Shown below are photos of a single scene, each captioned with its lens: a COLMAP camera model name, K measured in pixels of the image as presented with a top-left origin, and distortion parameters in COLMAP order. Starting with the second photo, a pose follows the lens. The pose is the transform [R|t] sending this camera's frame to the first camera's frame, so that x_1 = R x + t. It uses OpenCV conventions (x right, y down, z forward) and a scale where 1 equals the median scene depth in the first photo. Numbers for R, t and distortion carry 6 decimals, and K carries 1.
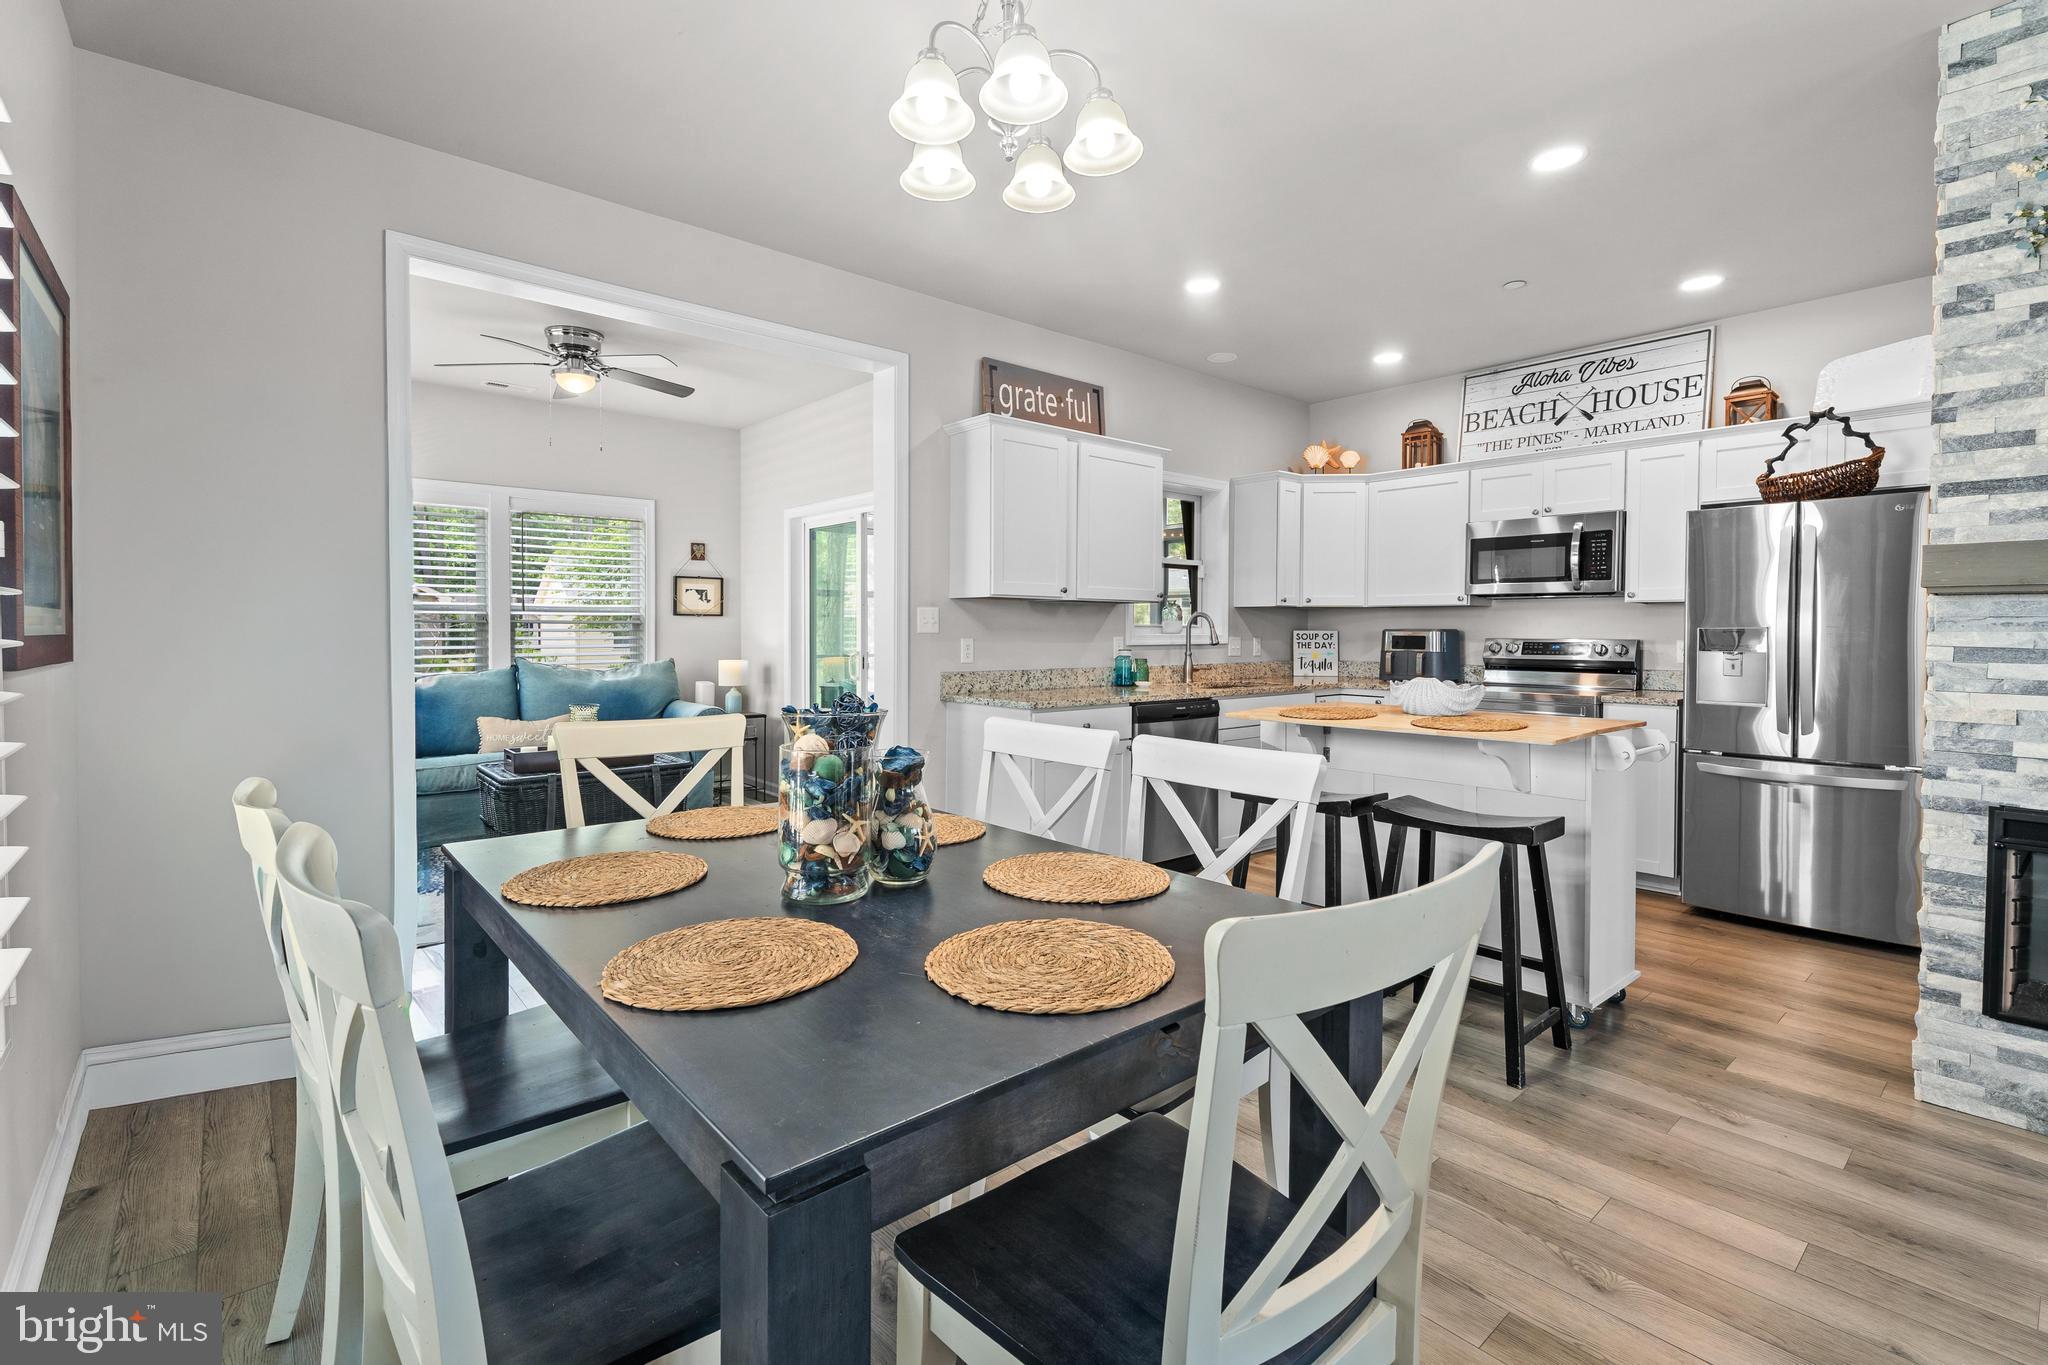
lens RADIAL K [[921.4, 0, 1024.8], [0, 921.4, 650.7], [0, 0, 1]] dist [0.002435, -0.000690]
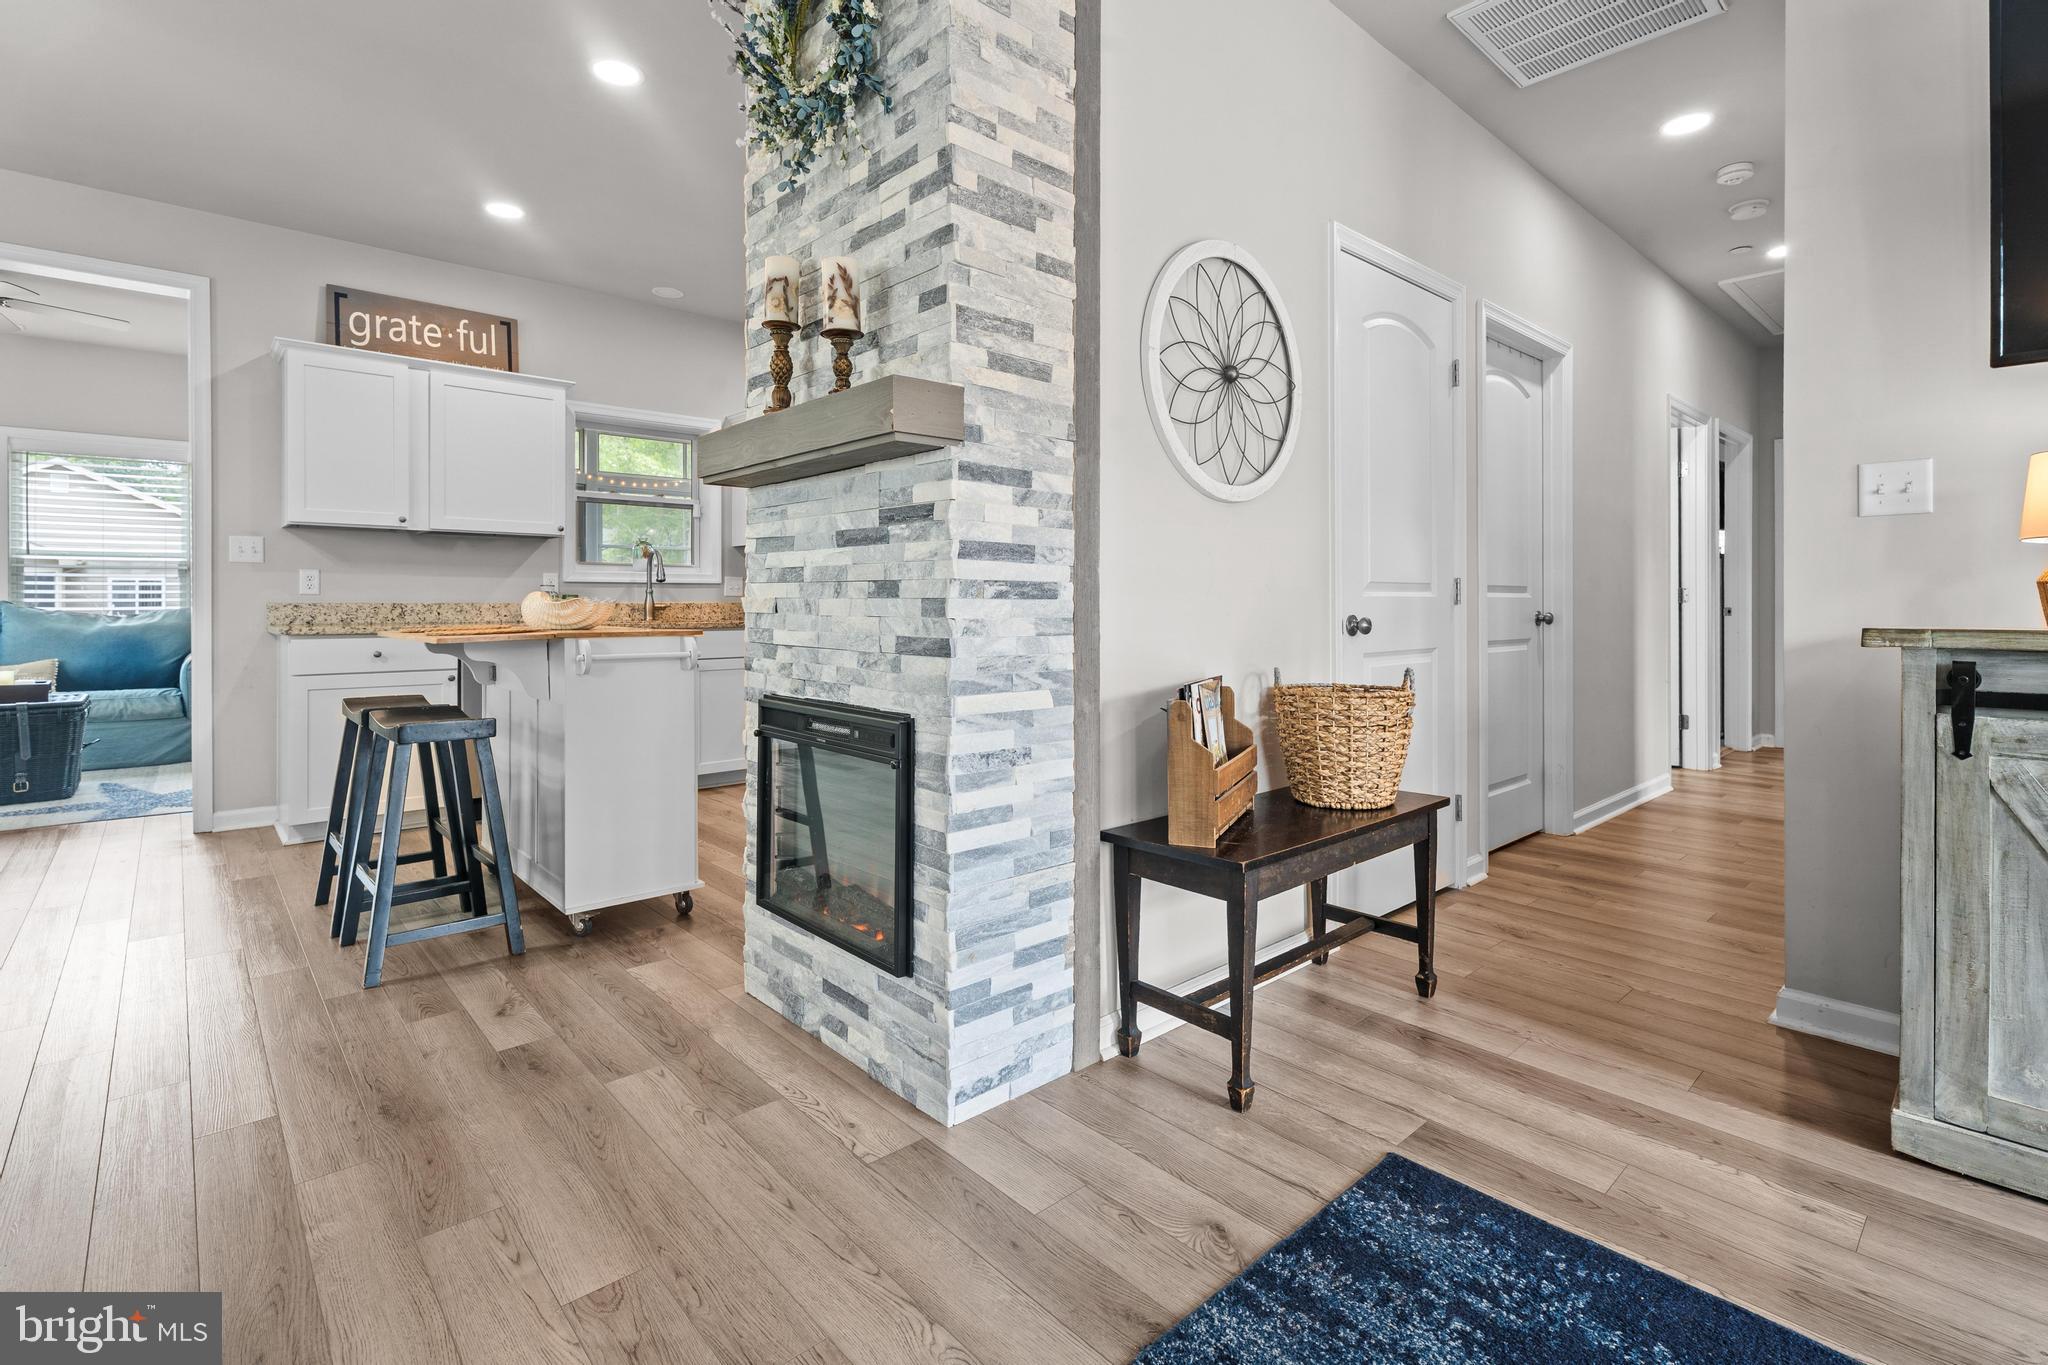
lens RADIAL K [[937.0, 0, 1027.3], [0, 937.0, 607.6], [0, 0, 1]] dist [-0.000302, -0.000018]
pose [[0.999542, -0.004624, 0.029900, 0.647607], [0.005113, 0.999854, -0.016285, 0.045535], [-0.029821, 0.016431, 0.999420, -0.016915]]
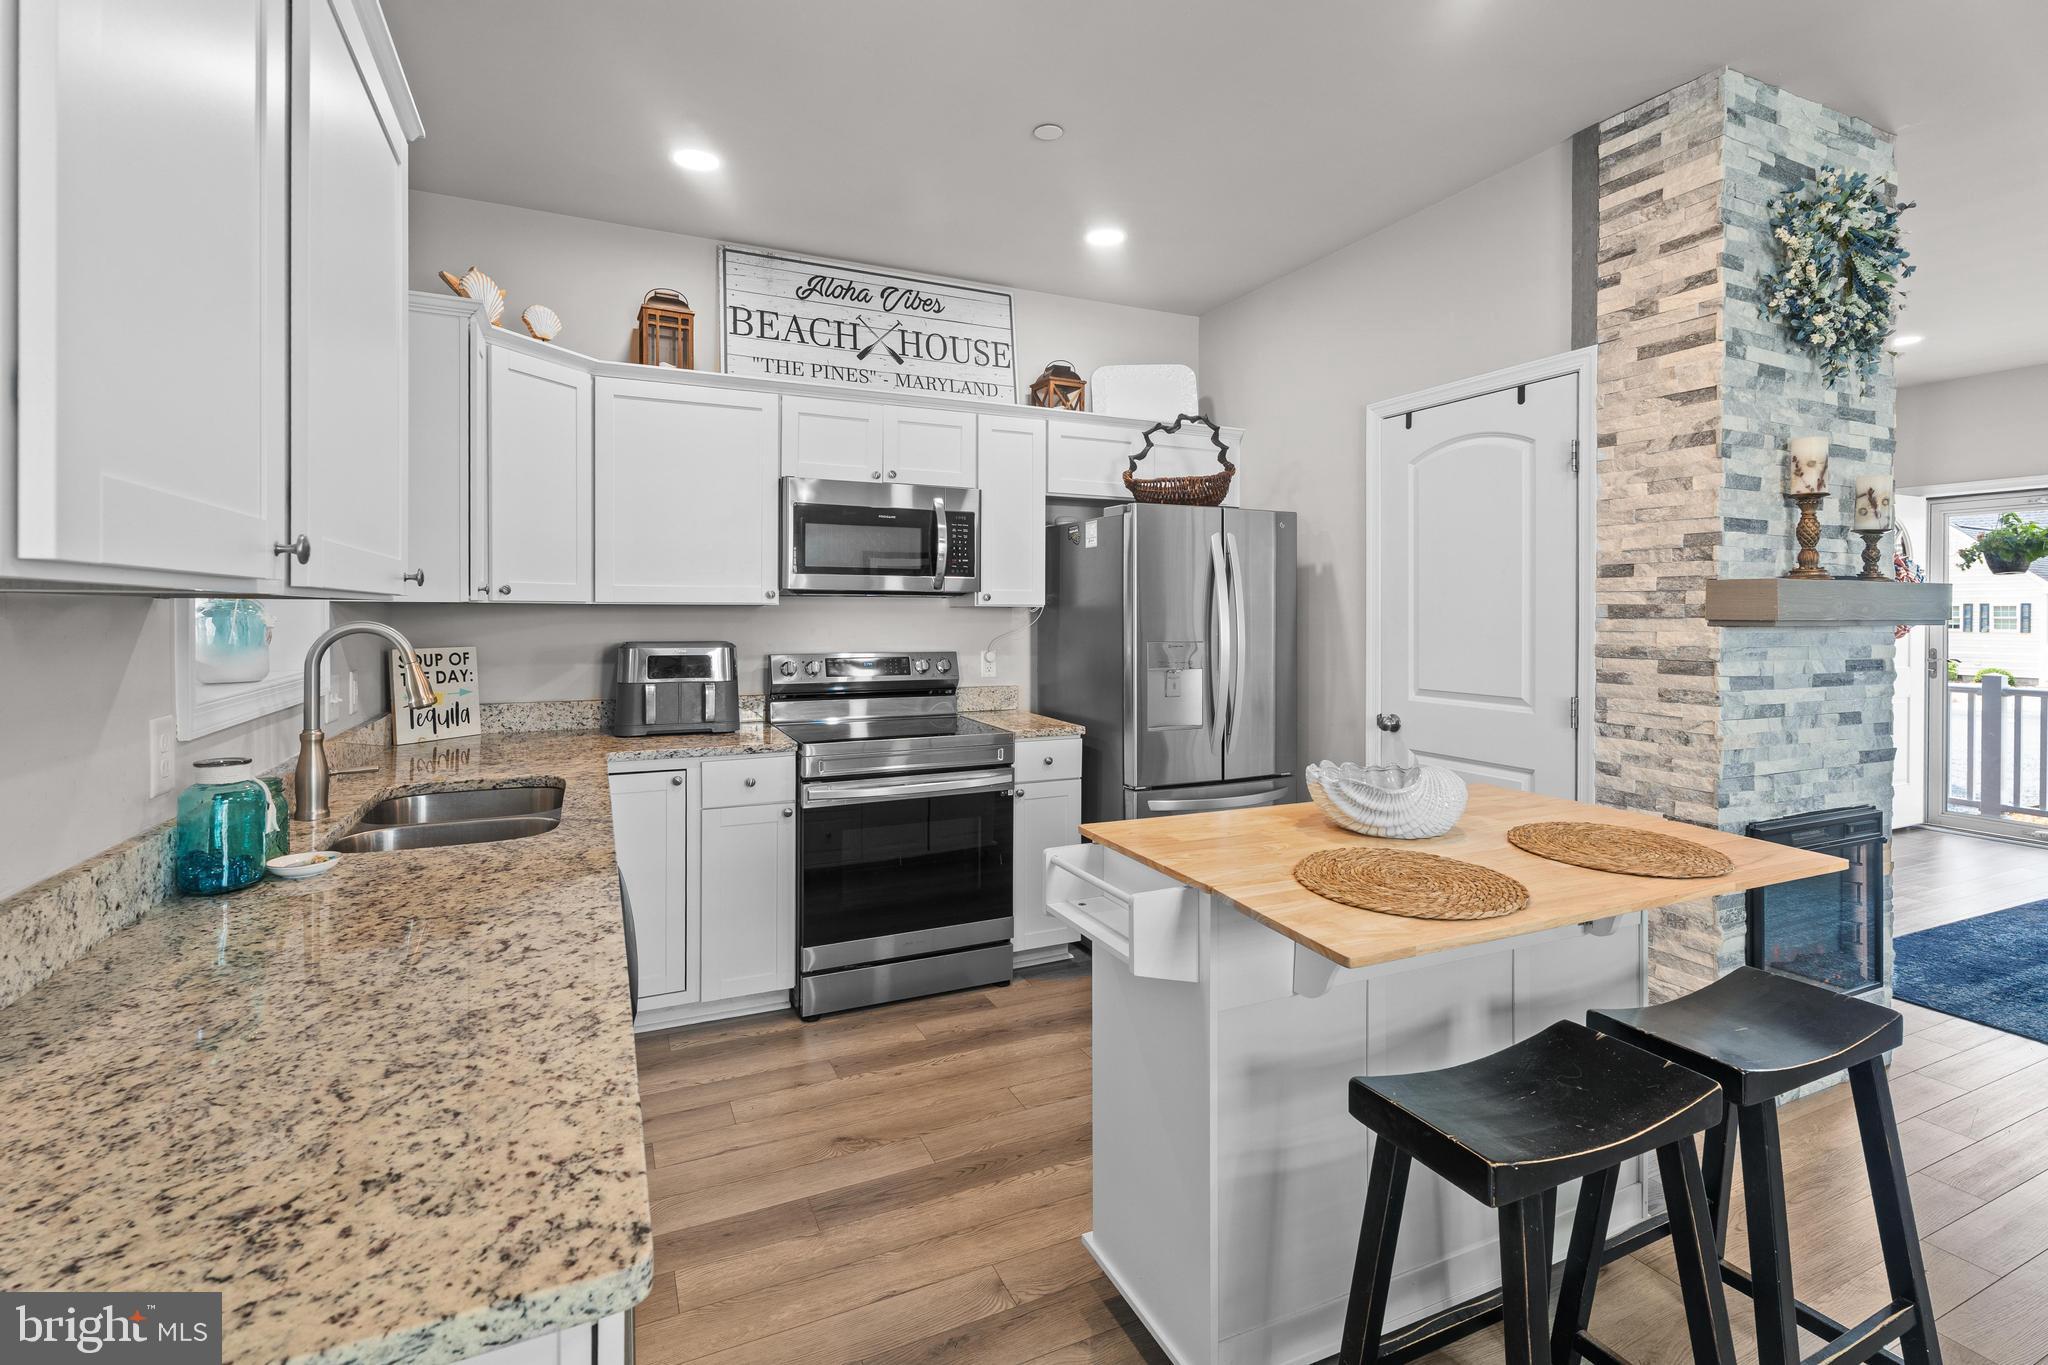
lens RADIAL K [[934.0, 0, 1027.8], [0, 934.0, 619.1], [0, 0, 1]] dist [0.000365, 0.000460]
pose [[0.275224, -0.009684, 0.961331, -0.107547], [0.018882, 0.999811, 0.004666, -0.044798], [-0.961195, 0.016867, 0.275354, 0.745182]]
